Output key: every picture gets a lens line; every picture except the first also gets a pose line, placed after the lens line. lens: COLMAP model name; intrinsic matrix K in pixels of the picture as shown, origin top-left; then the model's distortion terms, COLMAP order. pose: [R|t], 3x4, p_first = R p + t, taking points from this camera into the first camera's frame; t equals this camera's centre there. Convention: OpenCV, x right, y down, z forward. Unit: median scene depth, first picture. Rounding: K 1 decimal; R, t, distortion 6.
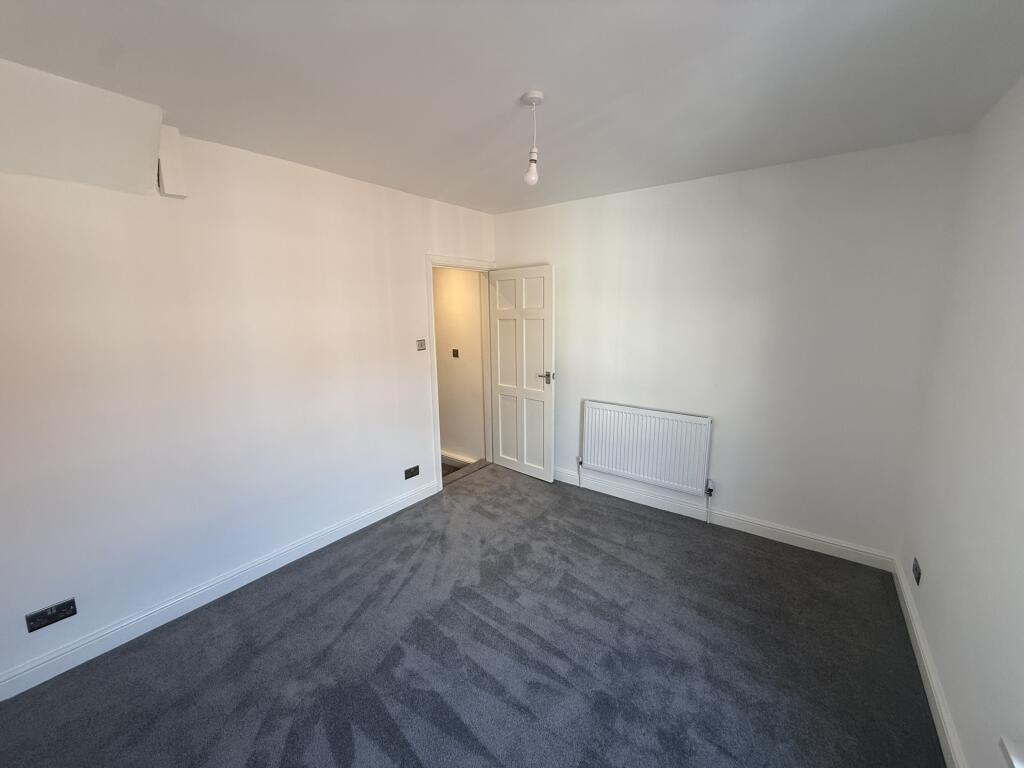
lens RADIAL K [[408.0, 0, 511.4], [0, 408.0, 384.5], [0, 0, 1]] dist [-0.003153, -0.000858]
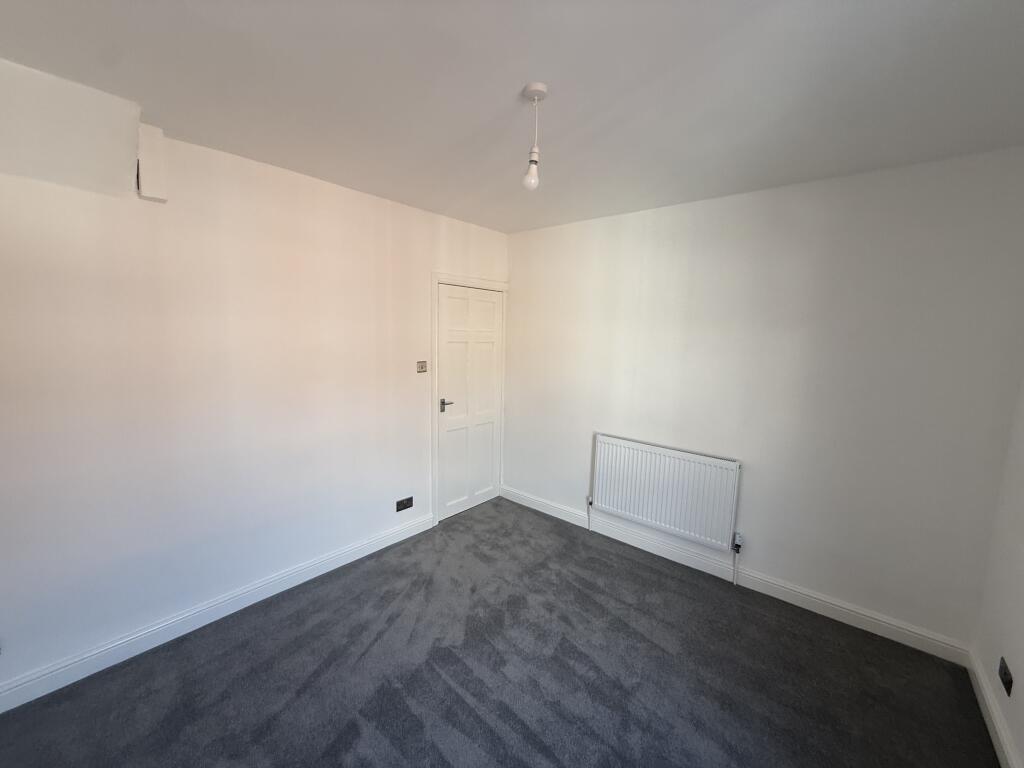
lens RADIAL K [[408.0, 0, 511.9], [0, 408.0, 384.5], [0, 0, 1]] dist [-0.003153, -0.000858]
pose [[0.997765, 0.039417, -0.053965, 0.052625], [-0.042605, 0.997333, -0.059258, -0.014428], [0.051485, 0.061425, 0.996783, 0.113108]]
